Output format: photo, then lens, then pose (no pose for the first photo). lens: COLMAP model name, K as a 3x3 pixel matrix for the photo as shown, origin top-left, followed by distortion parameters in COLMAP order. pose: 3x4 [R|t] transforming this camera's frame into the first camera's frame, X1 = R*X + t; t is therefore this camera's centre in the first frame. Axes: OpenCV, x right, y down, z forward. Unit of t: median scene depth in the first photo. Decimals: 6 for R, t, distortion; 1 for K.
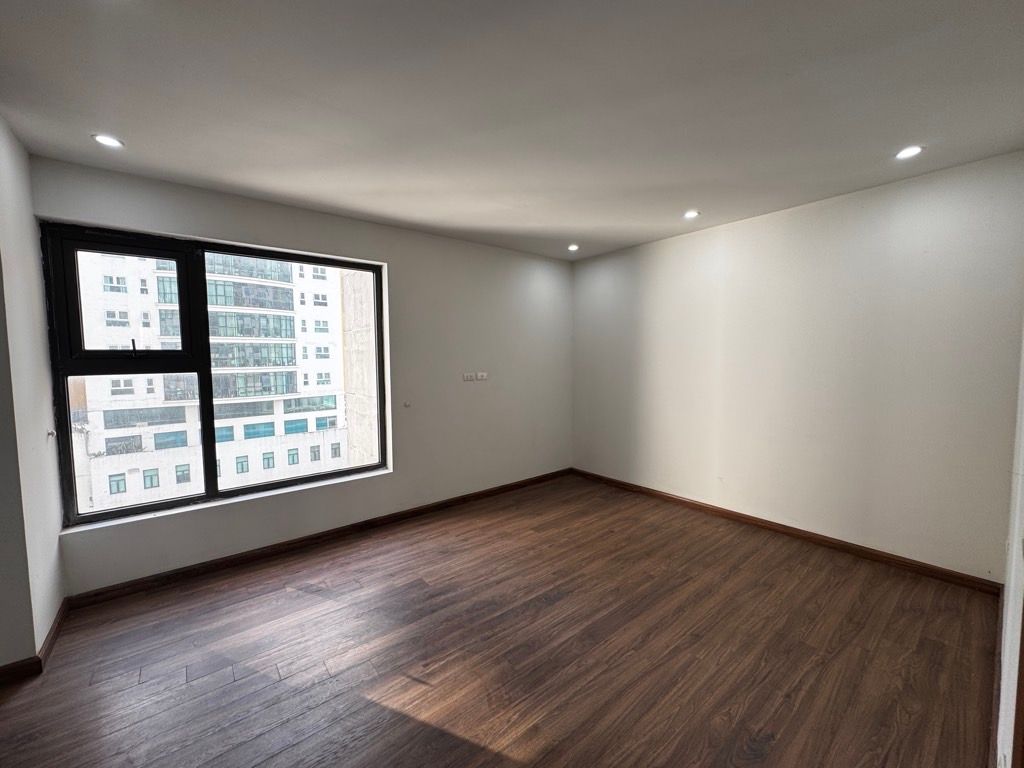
lens RADIAL K [[407.8, 0, 514.1], [0, 407.8, 381.3], [0, 0, 1]] dist [0.015839, 0.000261]
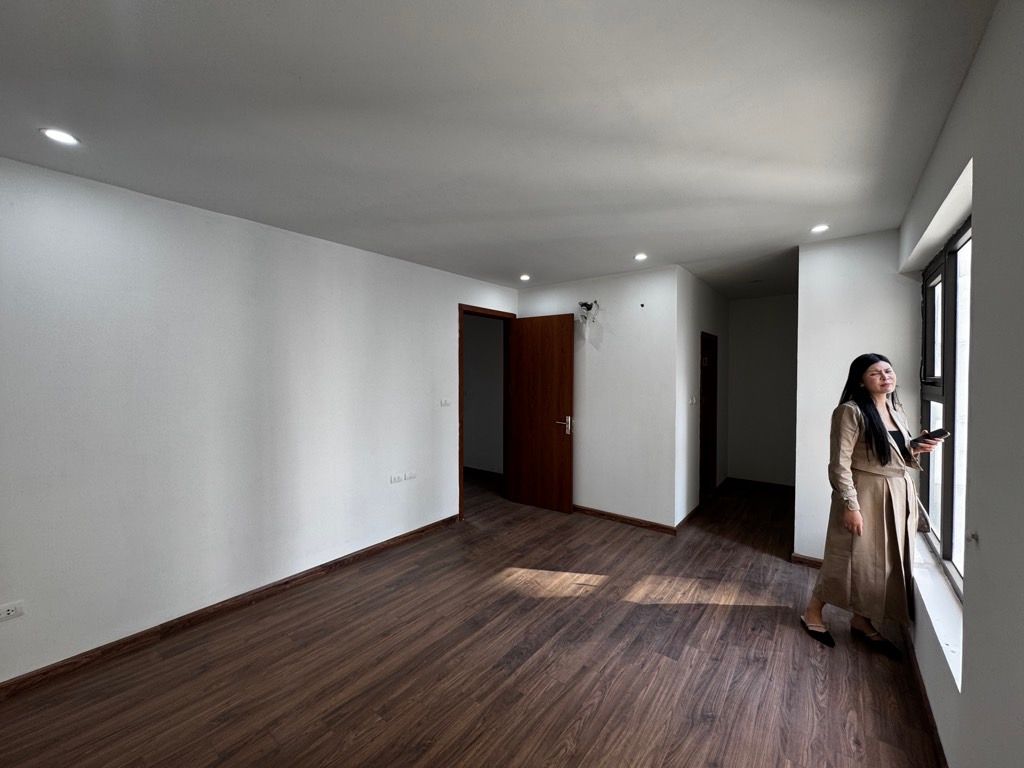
lens RADIAL K [[407.8, 0, 514.0], [0, 407.8, 382.0], [0, 0, 1]] dist [0.015839, 0.000261]
pose [[-0.974548, 0.015050, -0.223671, 0.405482], [-0.003644, 0.996549, 0.082929, -0.212053], [0.224147, 0.081633, -0.971130, 2.560354]]
